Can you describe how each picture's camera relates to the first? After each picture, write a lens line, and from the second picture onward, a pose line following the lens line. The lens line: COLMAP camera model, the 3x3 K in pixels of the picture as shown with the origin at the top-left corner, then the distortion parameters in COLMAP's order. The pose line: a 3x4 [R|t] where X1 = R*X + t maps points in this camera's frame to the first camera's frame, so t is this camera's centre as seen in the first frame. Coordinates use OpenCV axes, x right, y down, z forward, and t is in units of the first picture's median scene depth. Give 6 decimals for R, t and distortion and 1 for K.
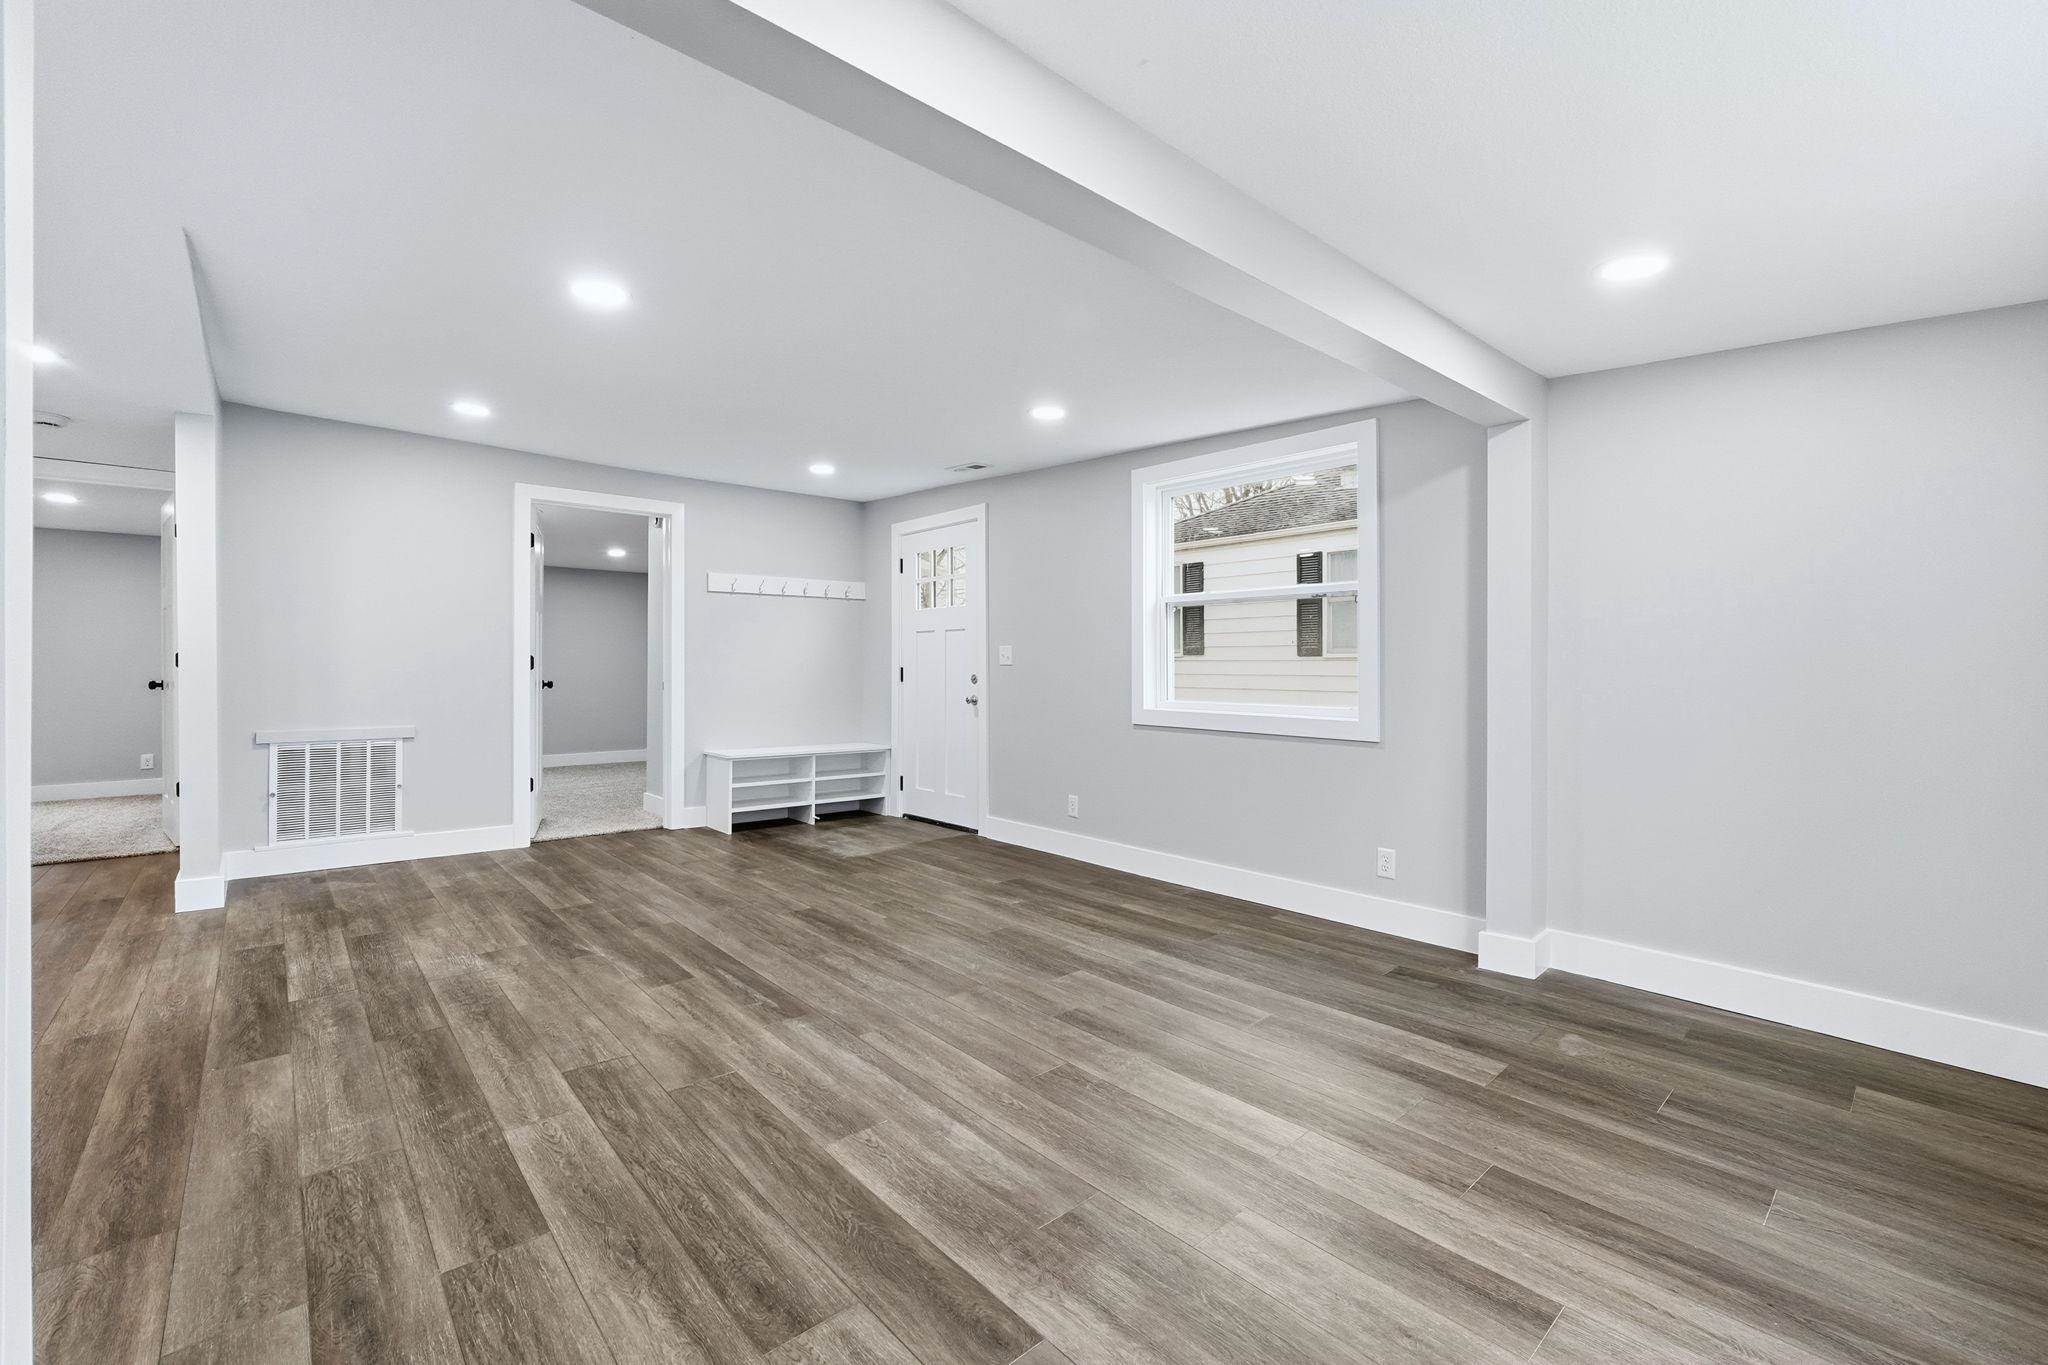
lens RADIAL K [[859.8, 0, 1025.5], [0, 859.8, 662.8], [0, 0, 1]] dist [-0.020485, 0.005864]
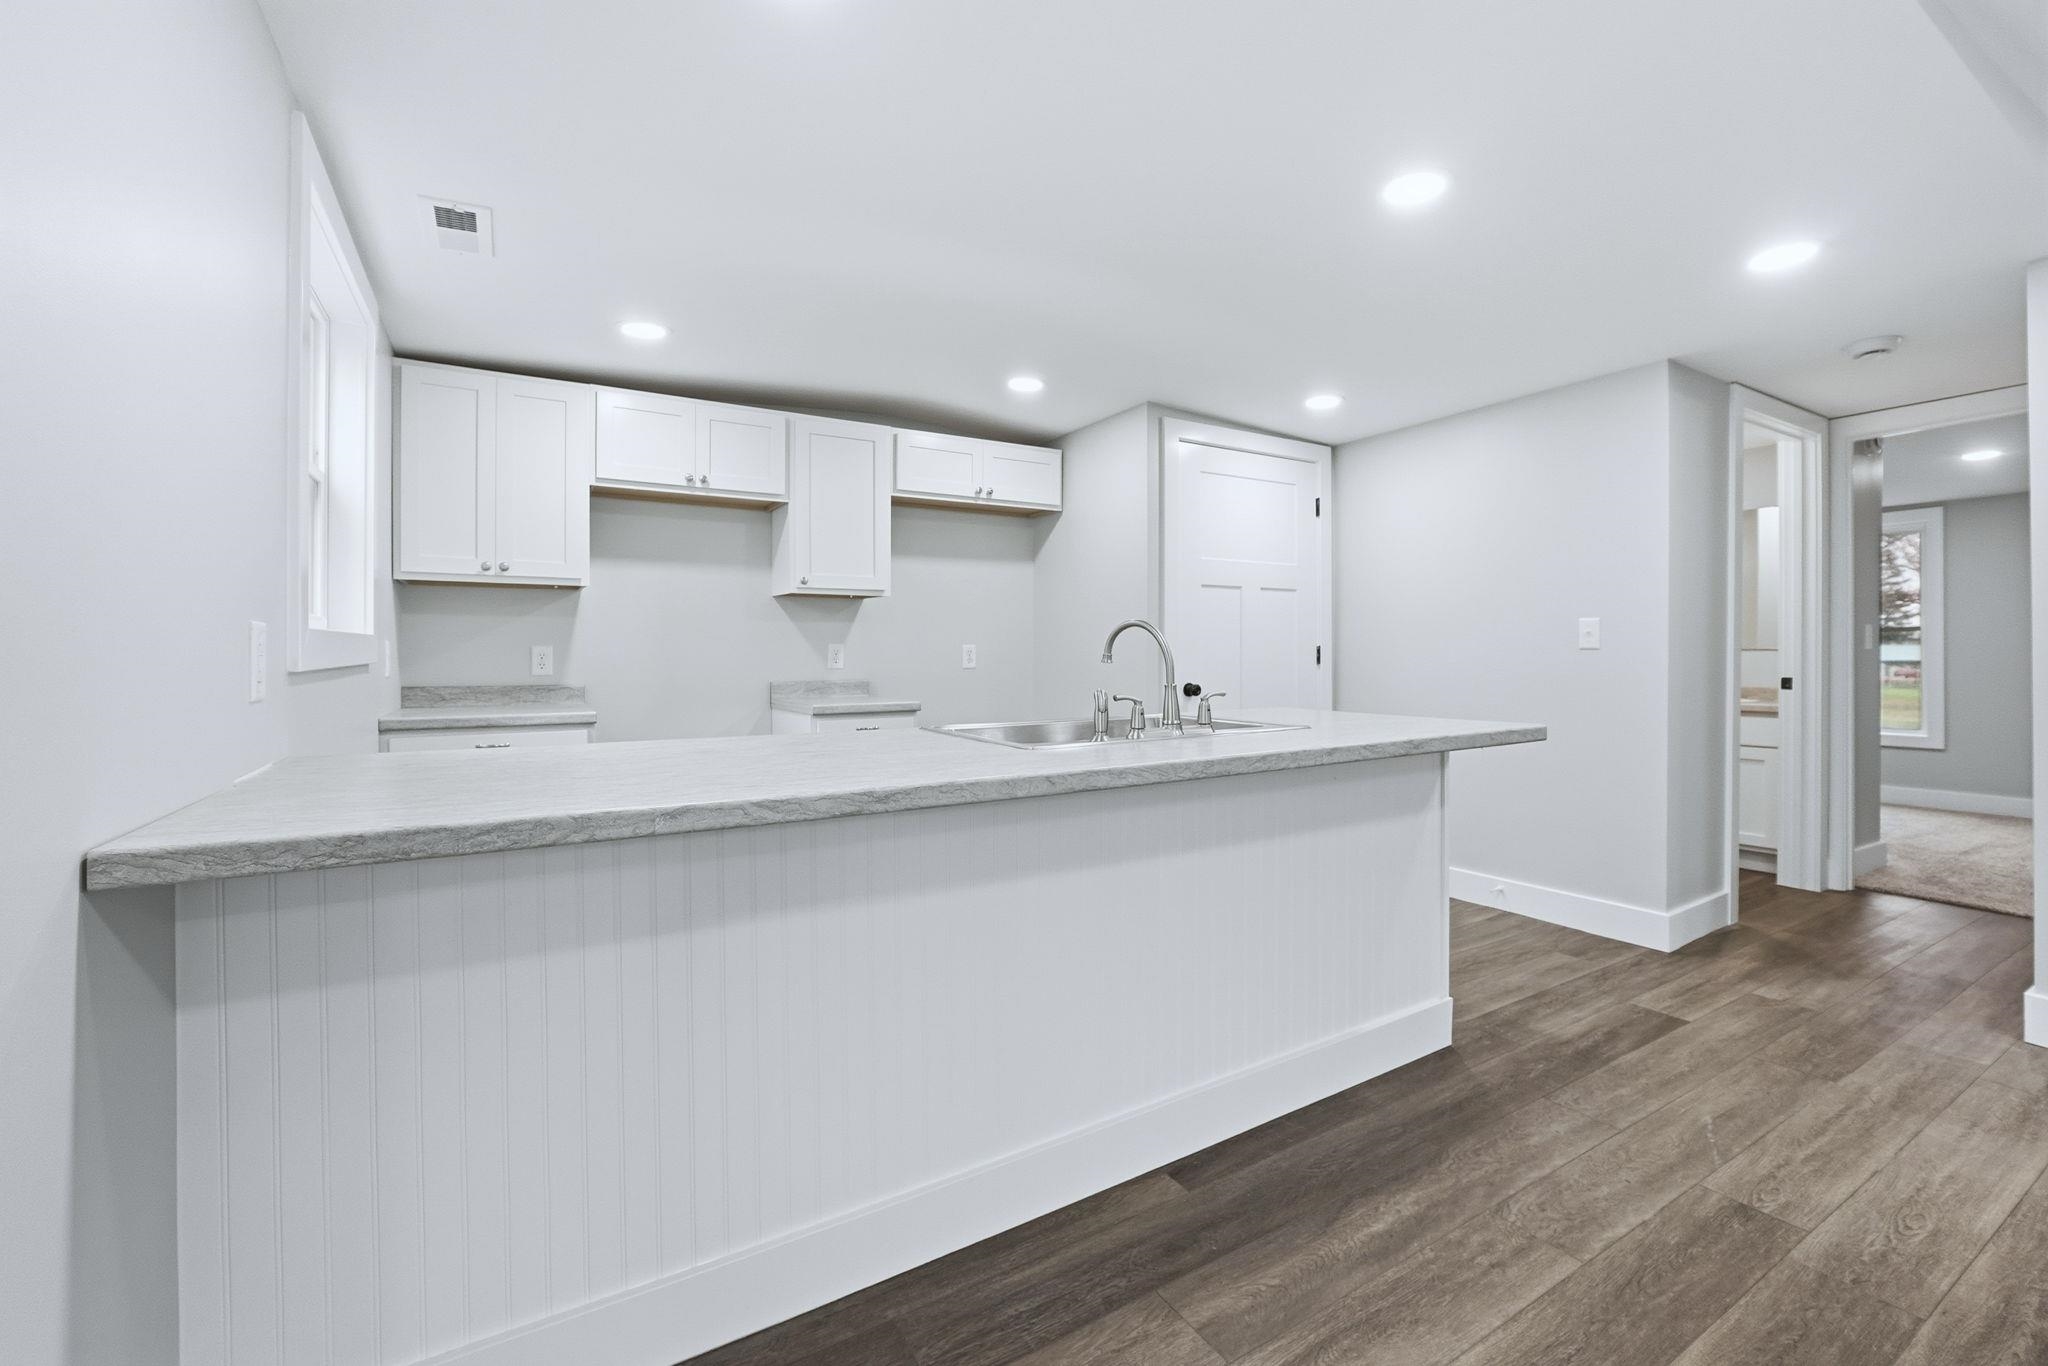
lens RADIAL K [[854.5, 0, 1024.4], [0, 854.5, 663.6], [0, 0, 1]] dist [-0.023008, 0.006580]
pose [[-0.191974, 0.008882, -0.981360, -0.238706], [0.002925, 0.999960, 0.008478, -0.000270], [0.981396, -0.001243, -0.191992, 0.386096]]
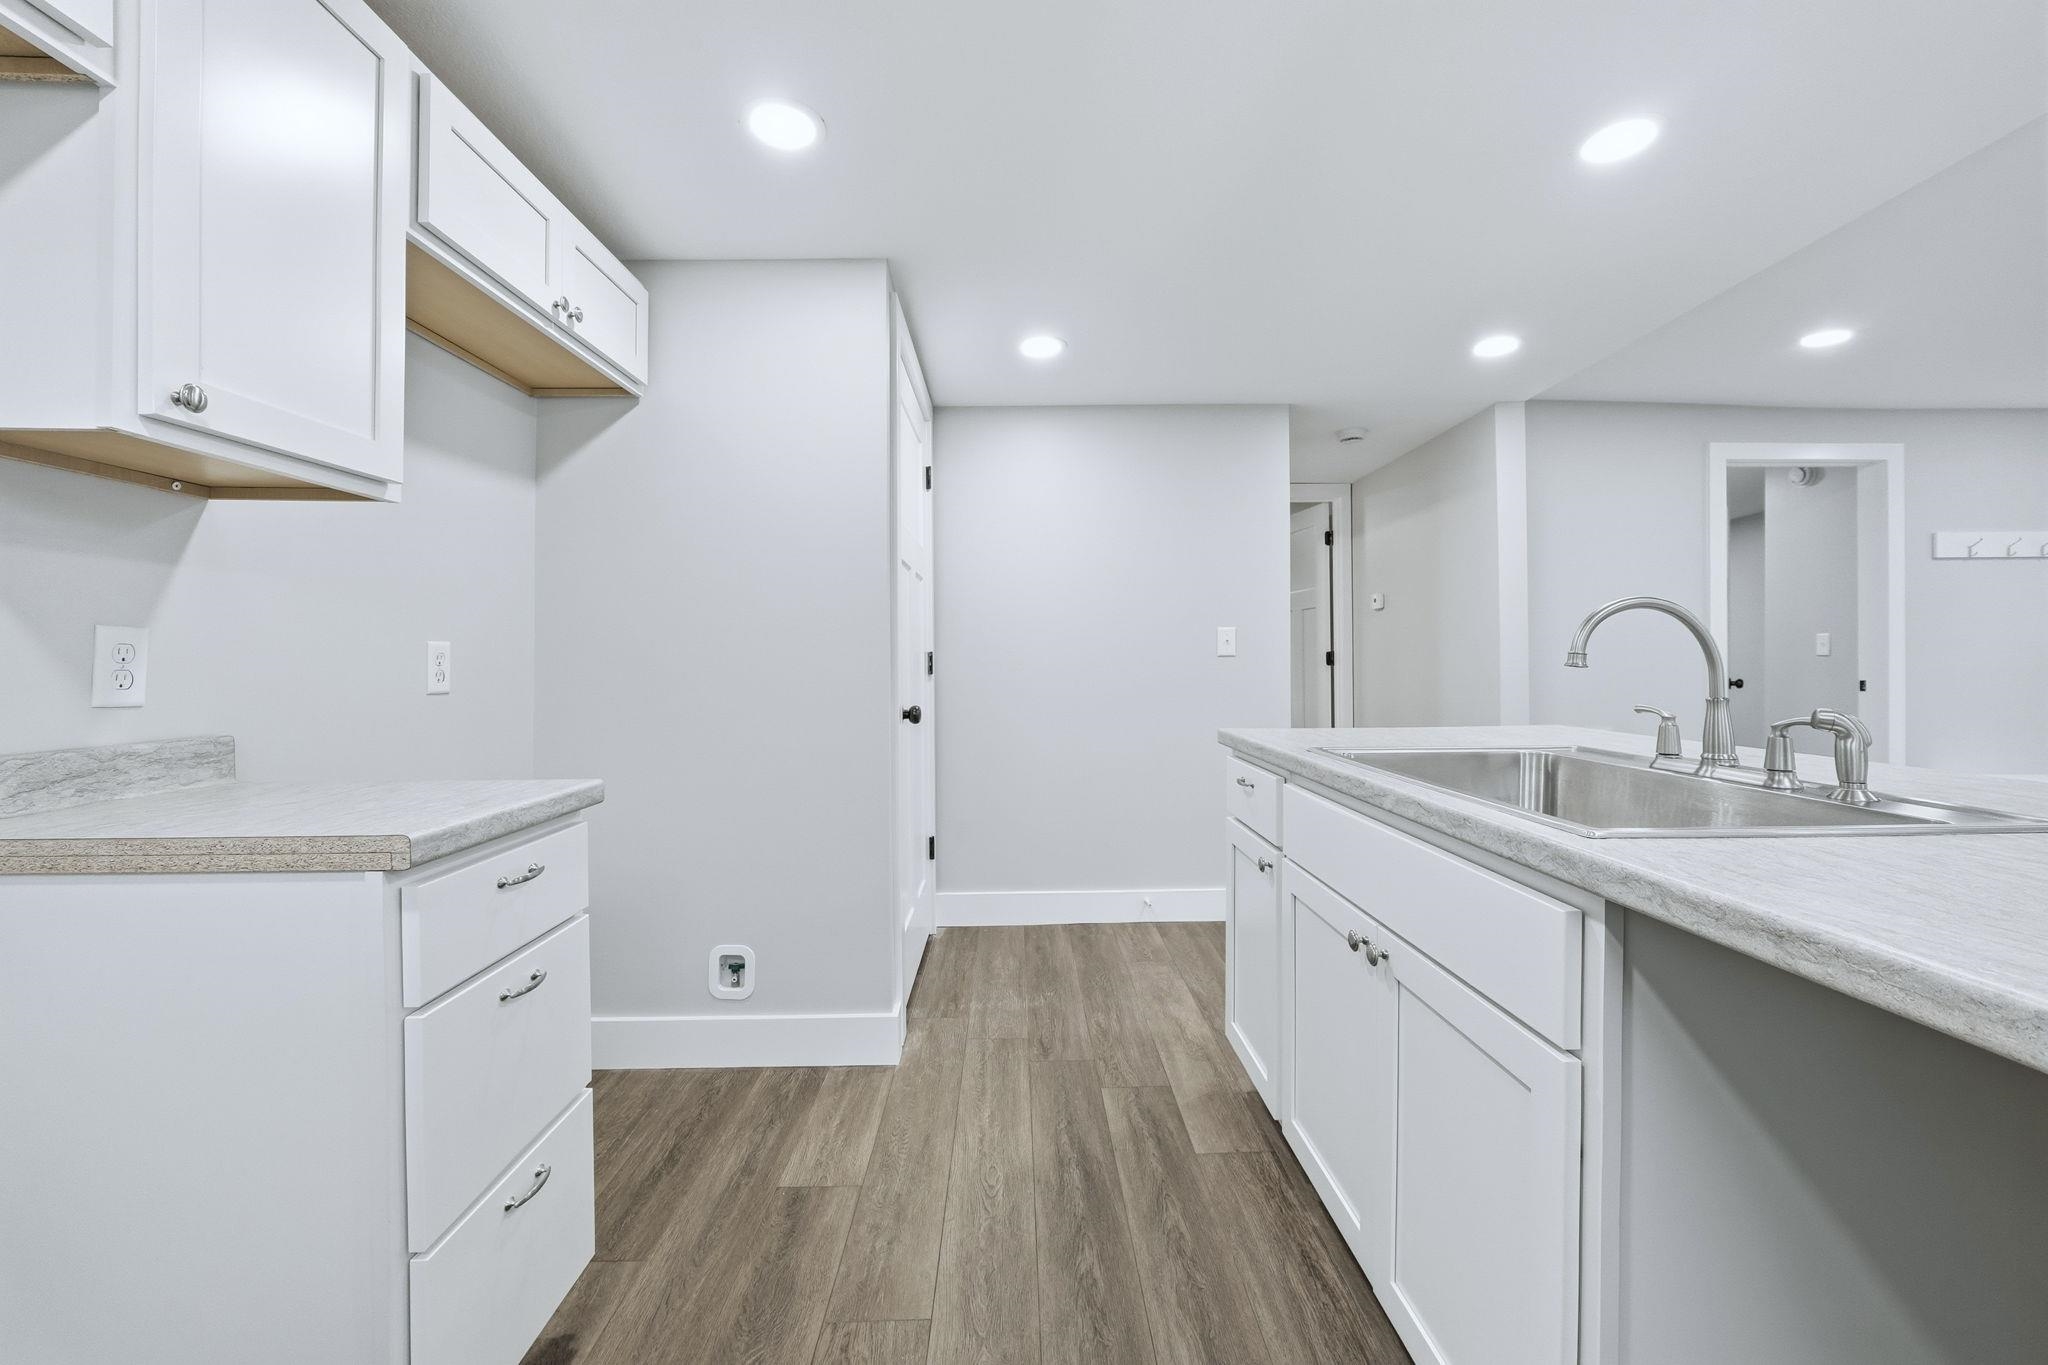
lens RADIAL K [[859.8, 0, 1025.5], [0, 859.8, 662.8], [0, 0, 1]] dist [-0.020485, 0.005864]
pose [[0.756365, -0.009056, -0.654087, -0.795016], [0.009389, 0.999951, -0.002988, 0.002572], [0.654082, -0.003882, 0.756414, -0.102825]]
